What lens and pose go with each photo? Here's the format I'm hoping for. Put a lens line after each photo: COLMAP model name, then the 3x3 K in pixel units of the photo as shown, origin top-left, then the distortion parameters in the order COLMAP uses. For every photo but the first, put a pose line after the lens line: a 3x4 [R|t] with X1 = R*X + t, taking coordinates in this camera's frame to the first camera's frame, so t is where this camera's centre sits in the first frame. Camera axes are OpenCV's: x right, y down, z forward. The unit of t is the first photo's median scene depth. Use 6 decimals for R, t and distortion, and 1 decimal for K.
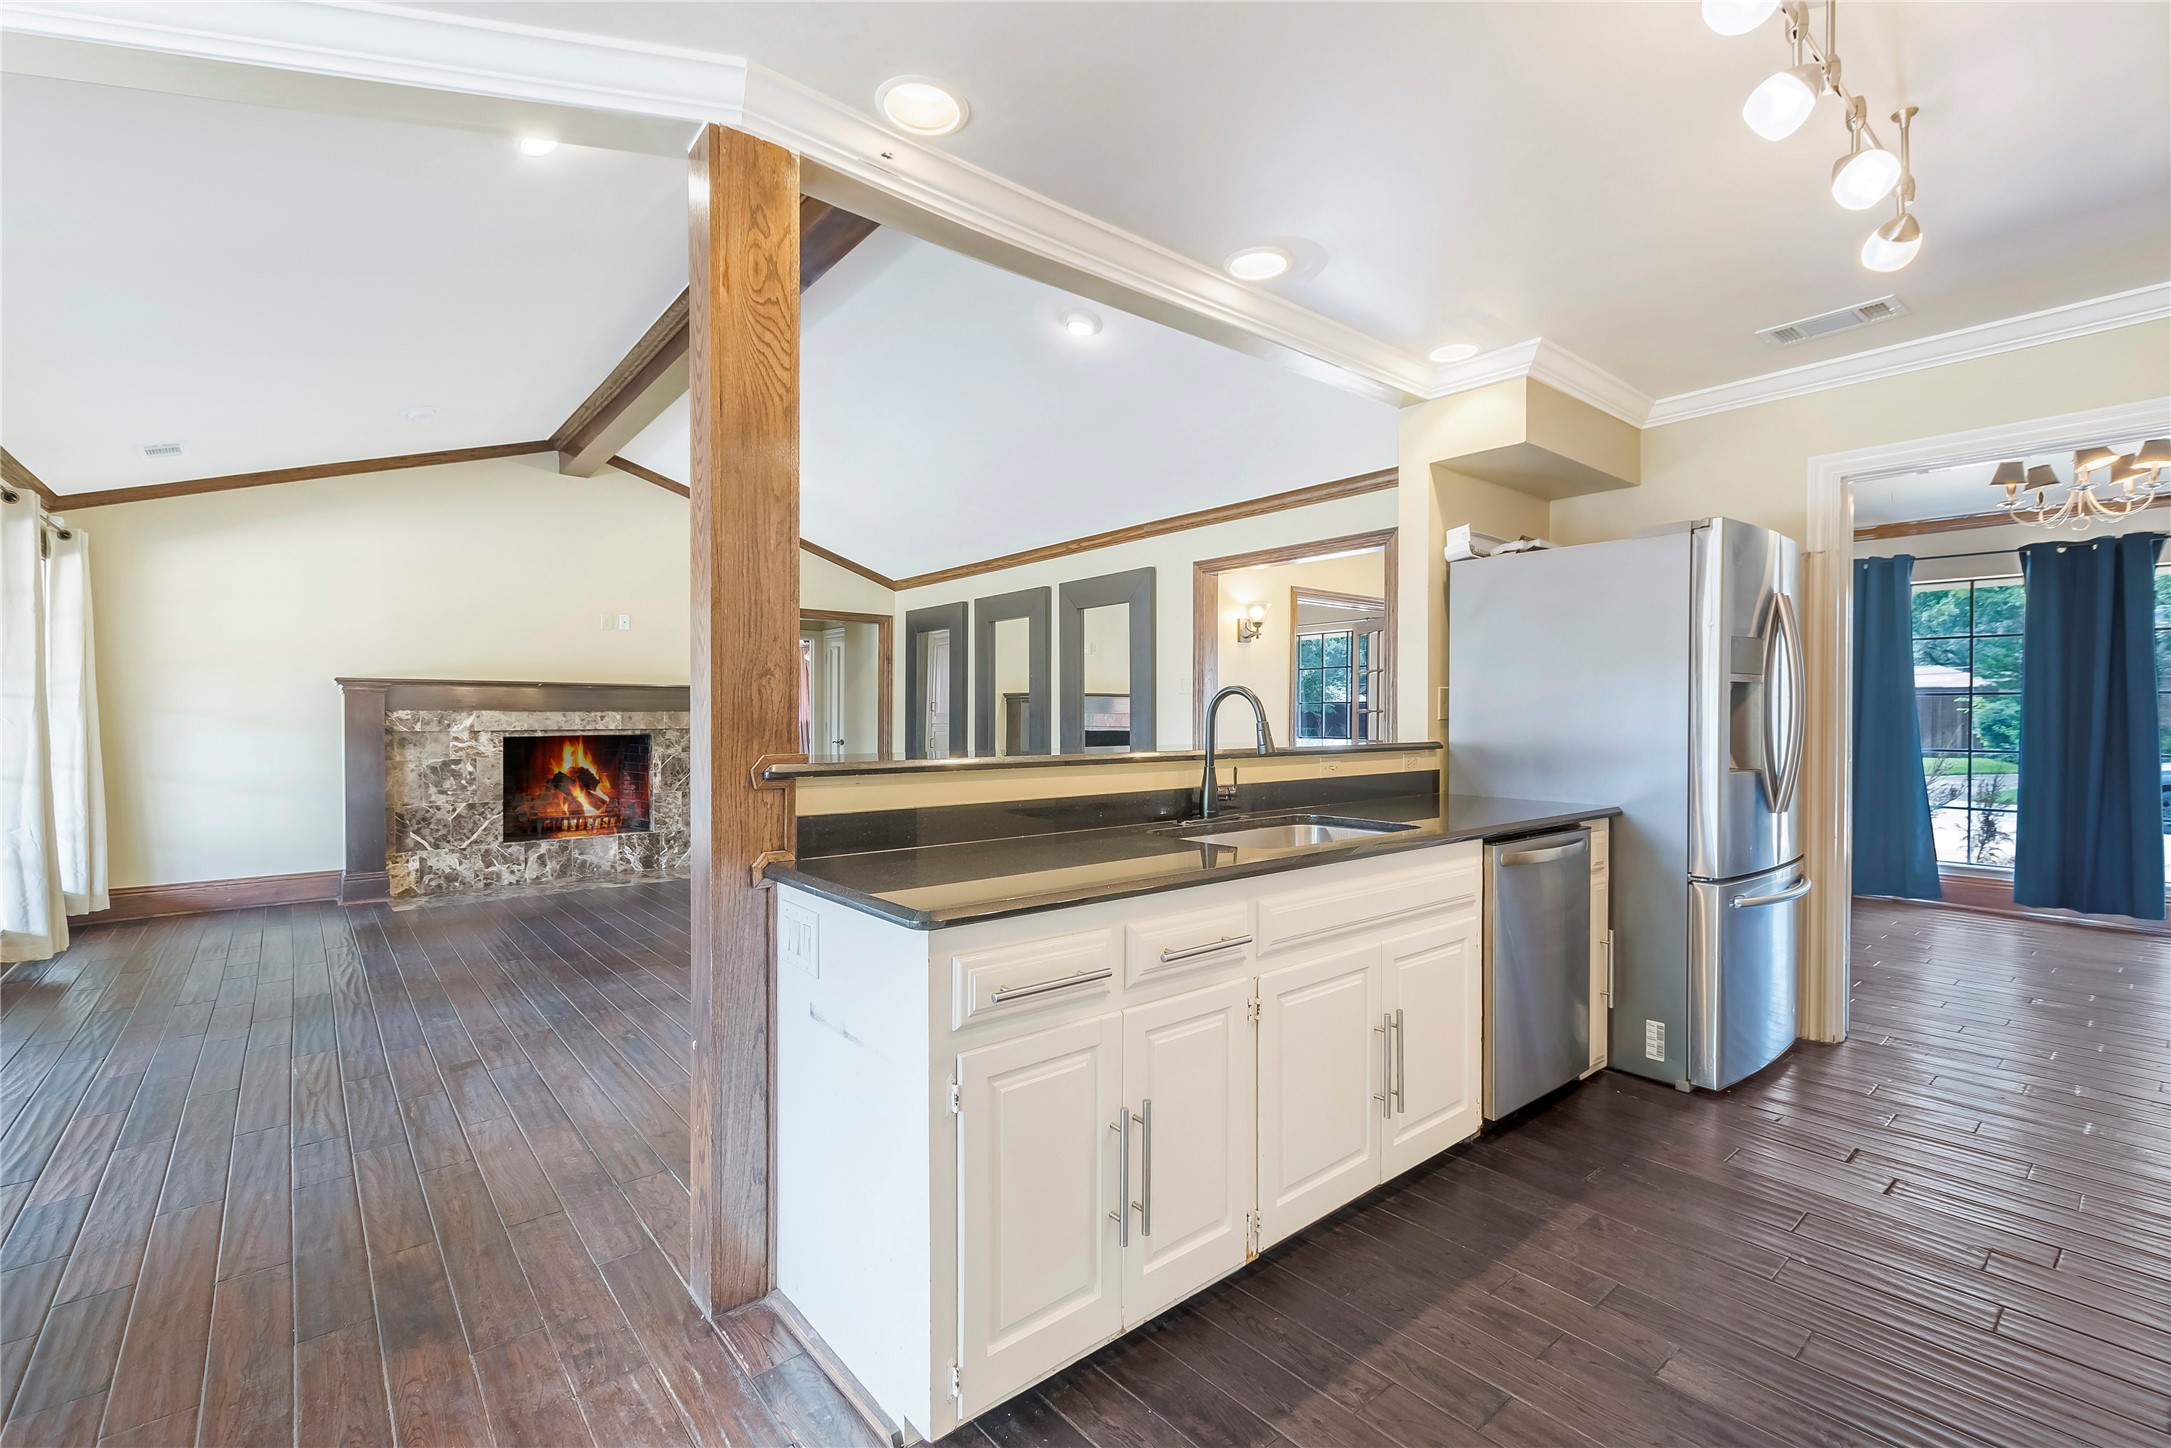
lens RADIAL K [[946.4, 0, 1087.7], [0, 946.4, 729.8], [0, 0, 1]] dist [0.026968, -0.007397]
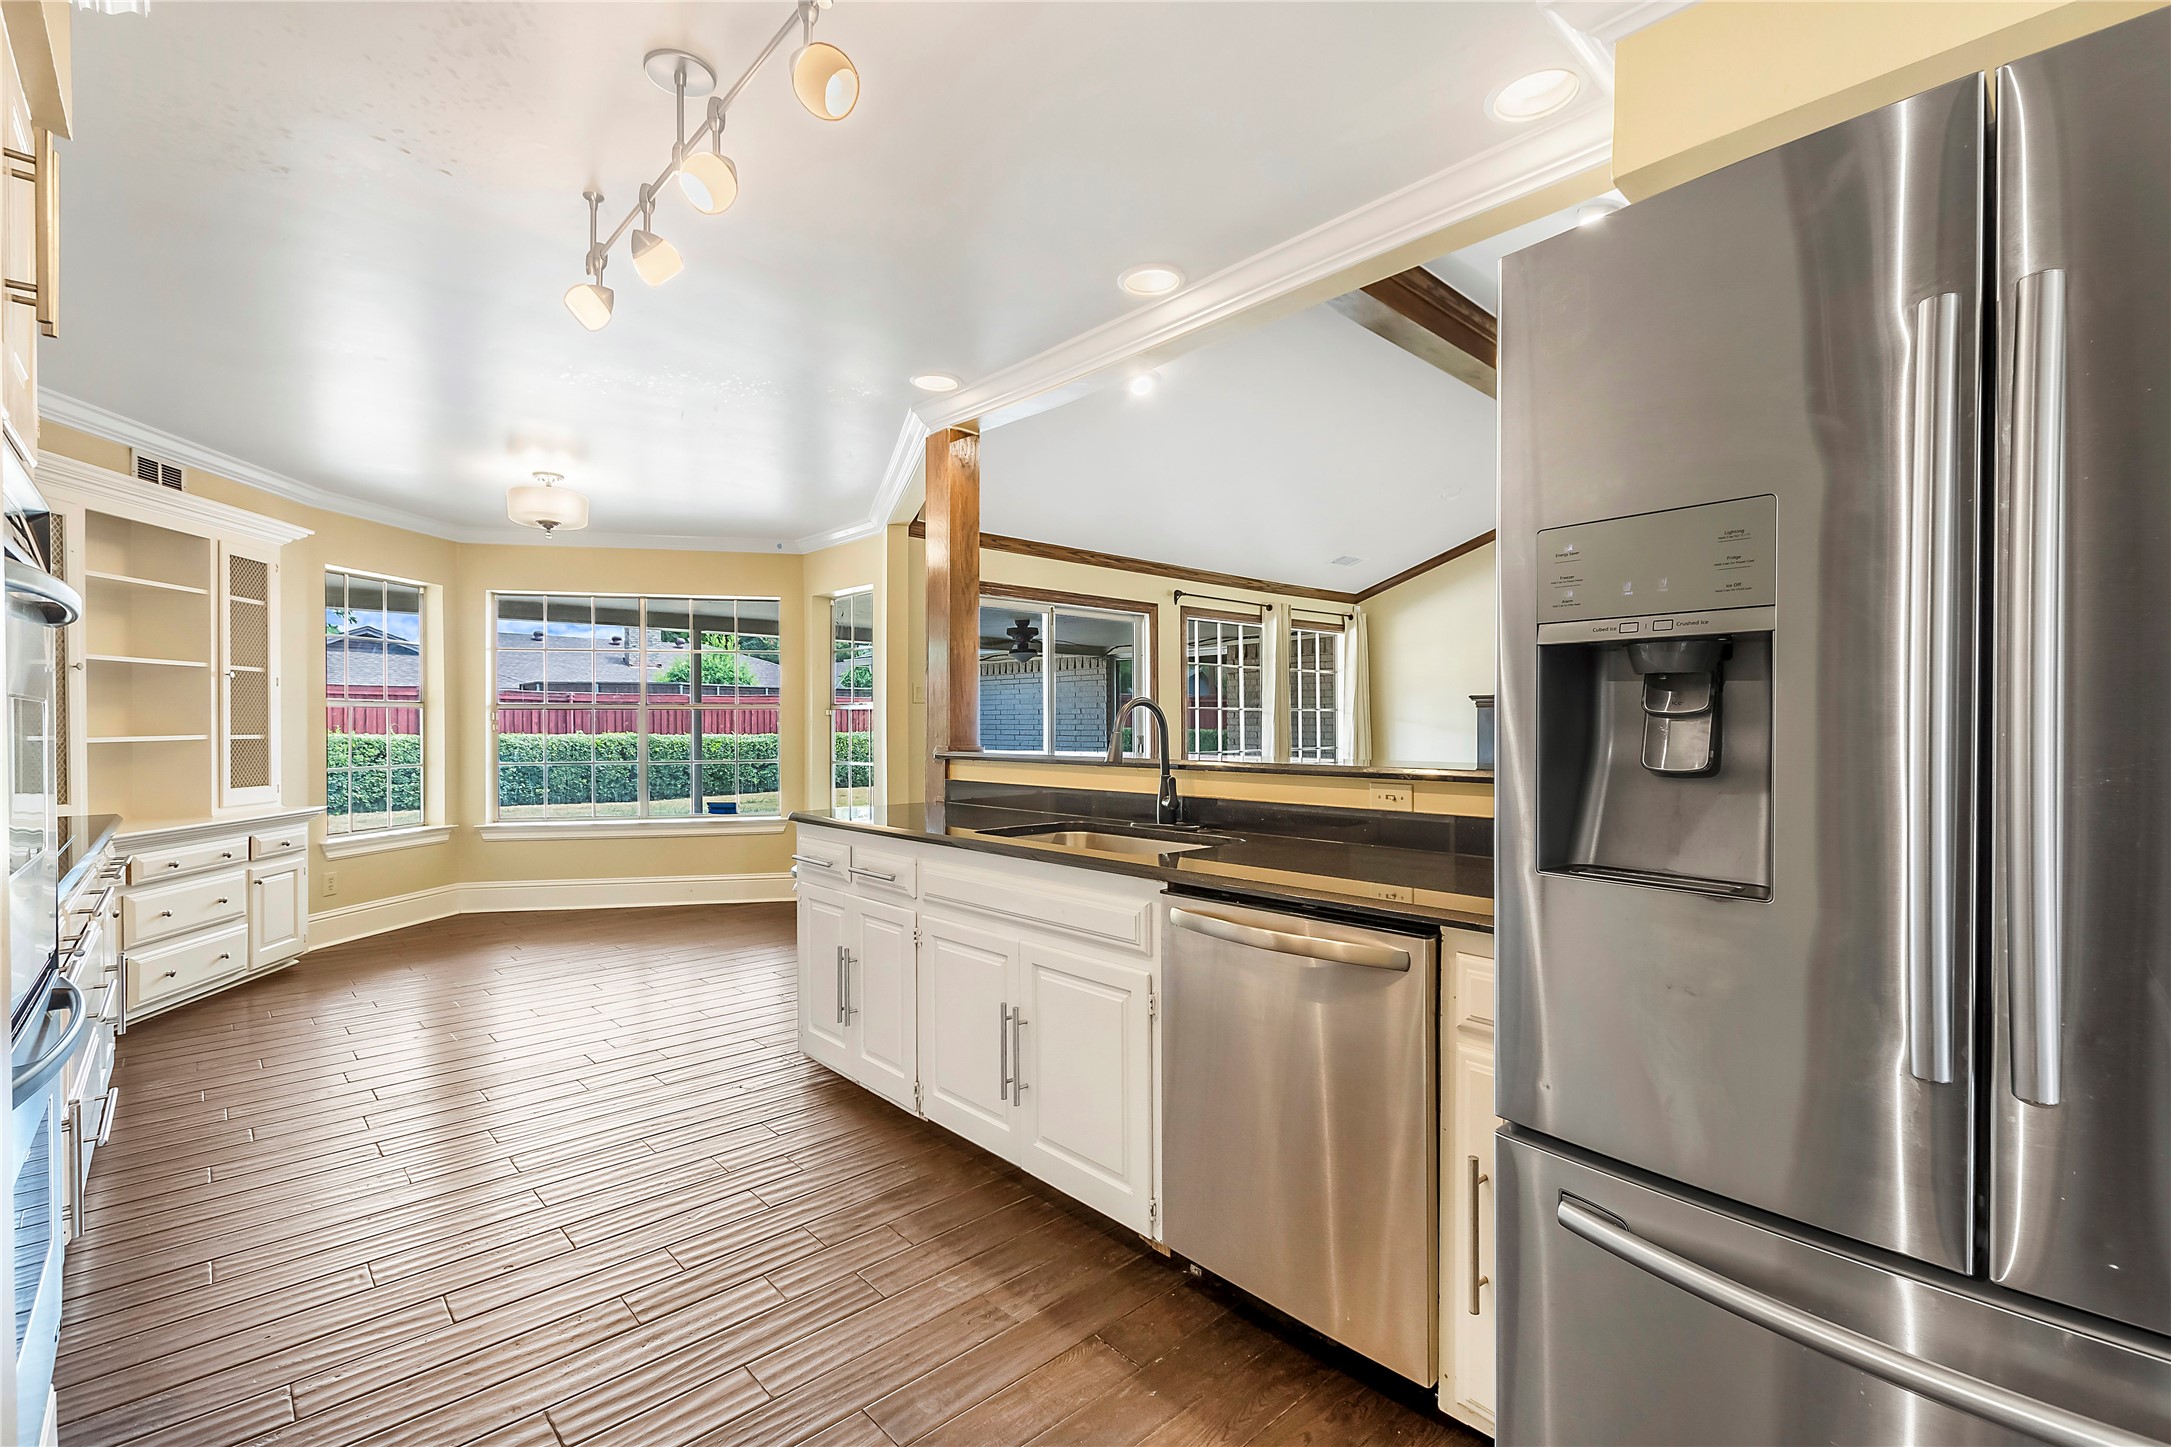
lens RADIAL K [[941.1, 0, 1084.7], [0, 941.1, 724.4], [0, 0, 1]] dist [0.001679, -0.000115]
pose [[0.054875, 0.003644, -0.998487, 0.460632], [-0.014202, 0.999895, 0.002869, -0.007306], [0.998392, 0.014023, 0.054921, 0.341703]]
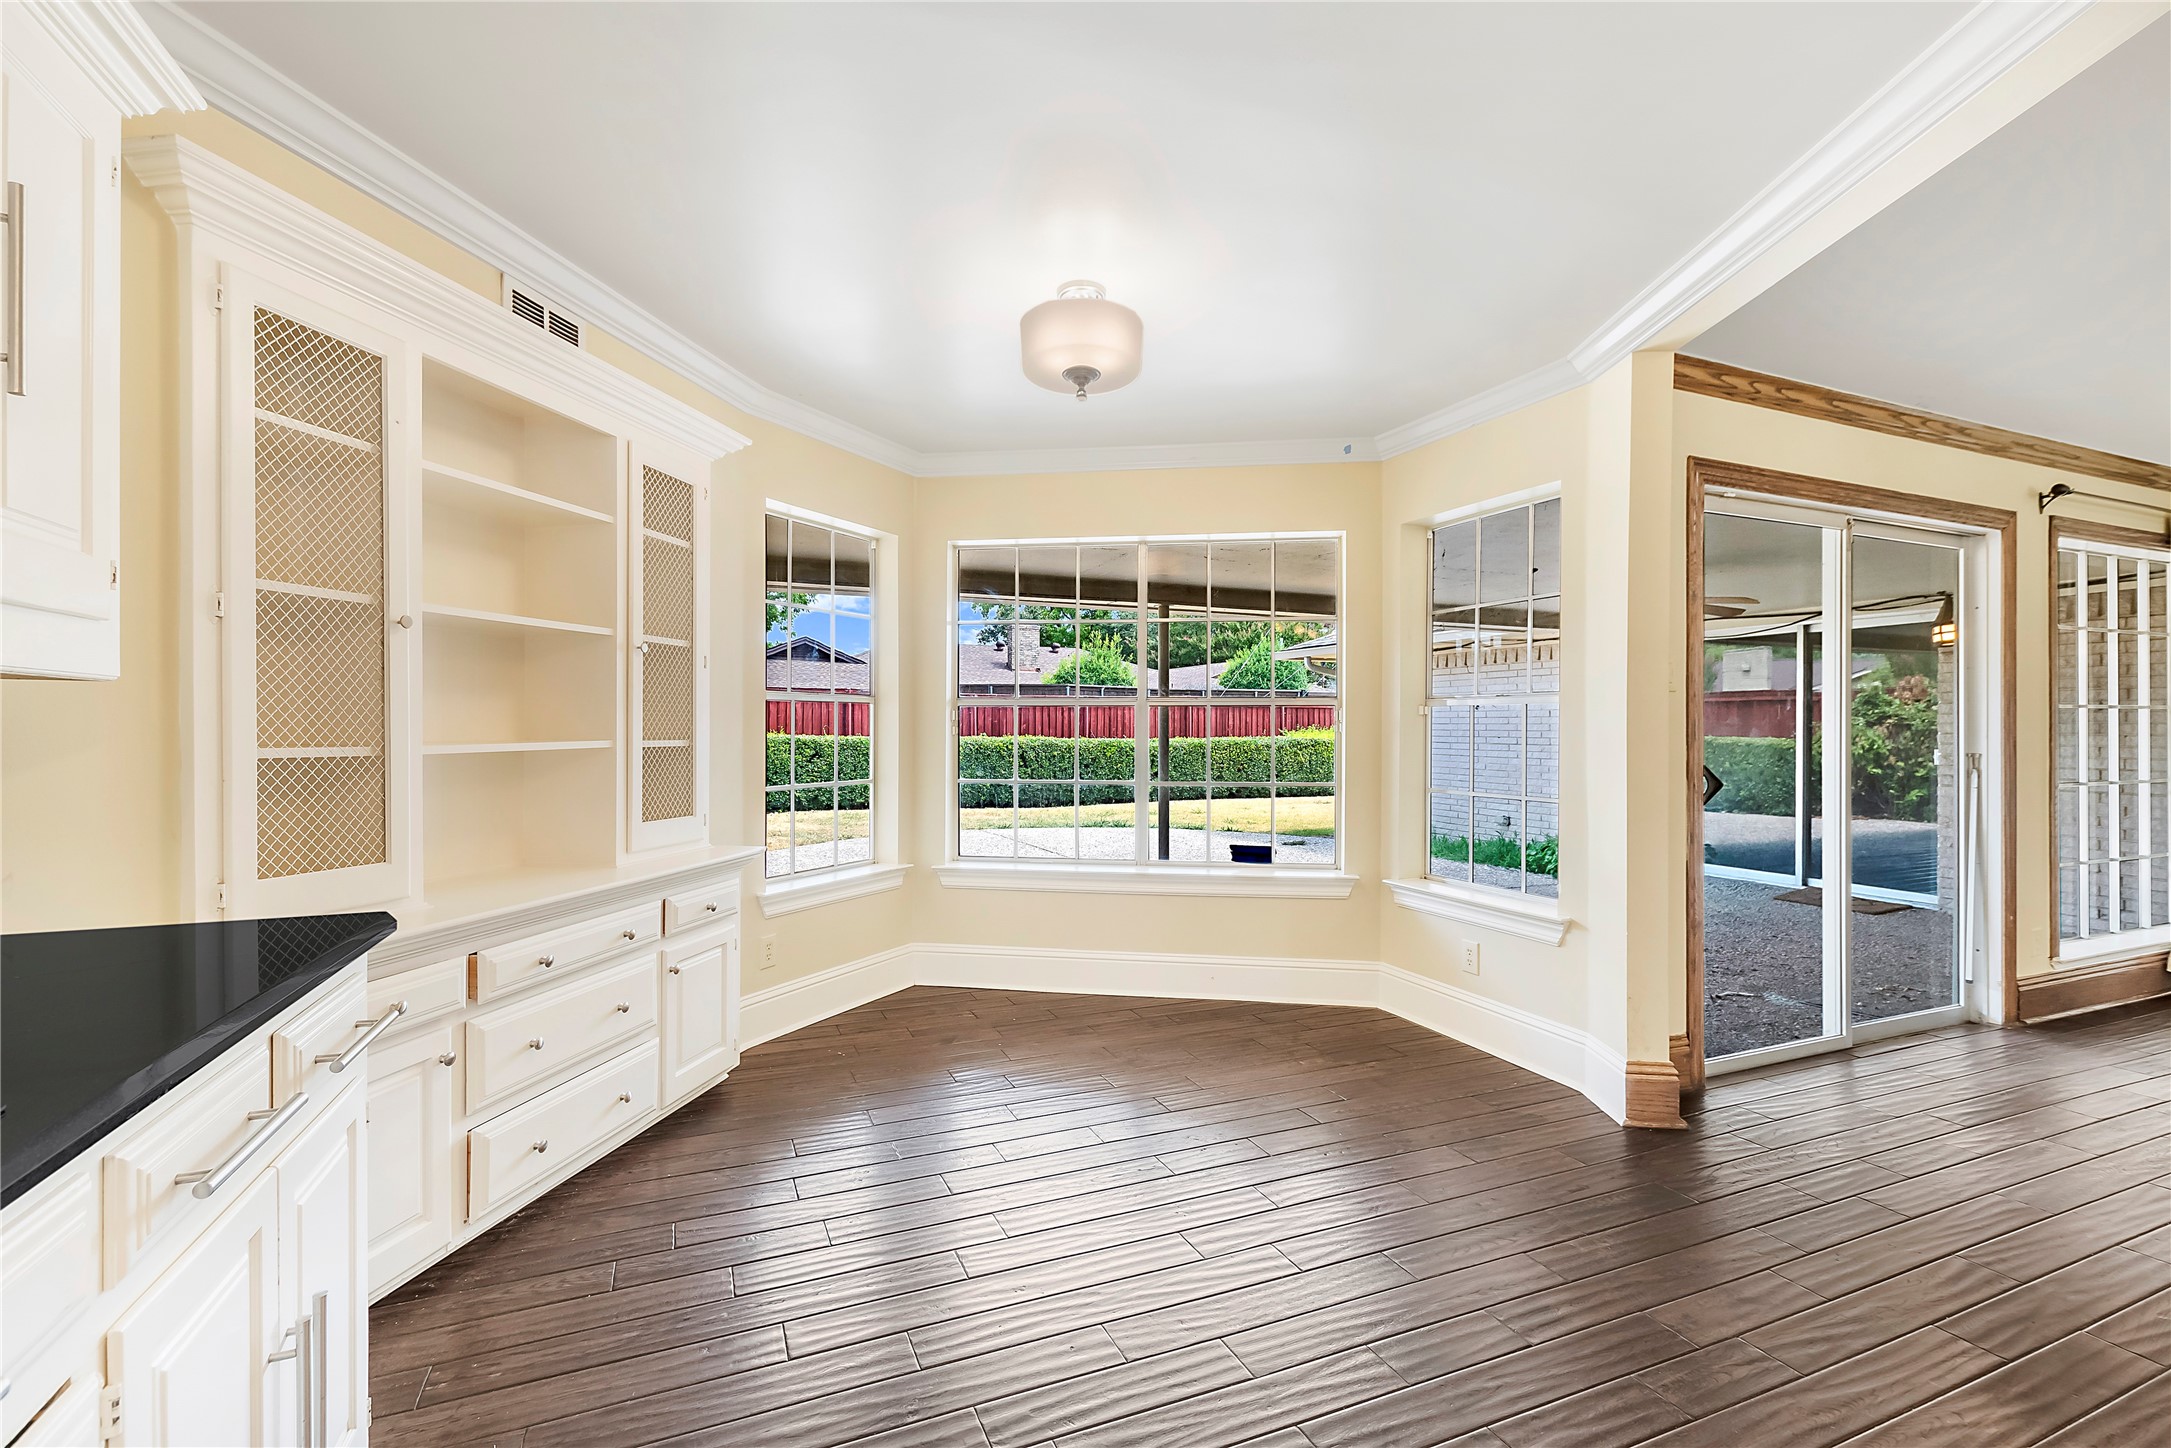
lens RADIAL K [[953.5, 0, 1083.4], [0, 953.5, 730.4], [0, 0, 1]] dist [0.001613, 0.000193]
pose [[-0.303974, 0.005309, -0.952666, 0.126082], [-0.018427, 0.999765, 0.011452, -0.002962], [0.952502, 0.021036, -0.303804, 0.107351]]
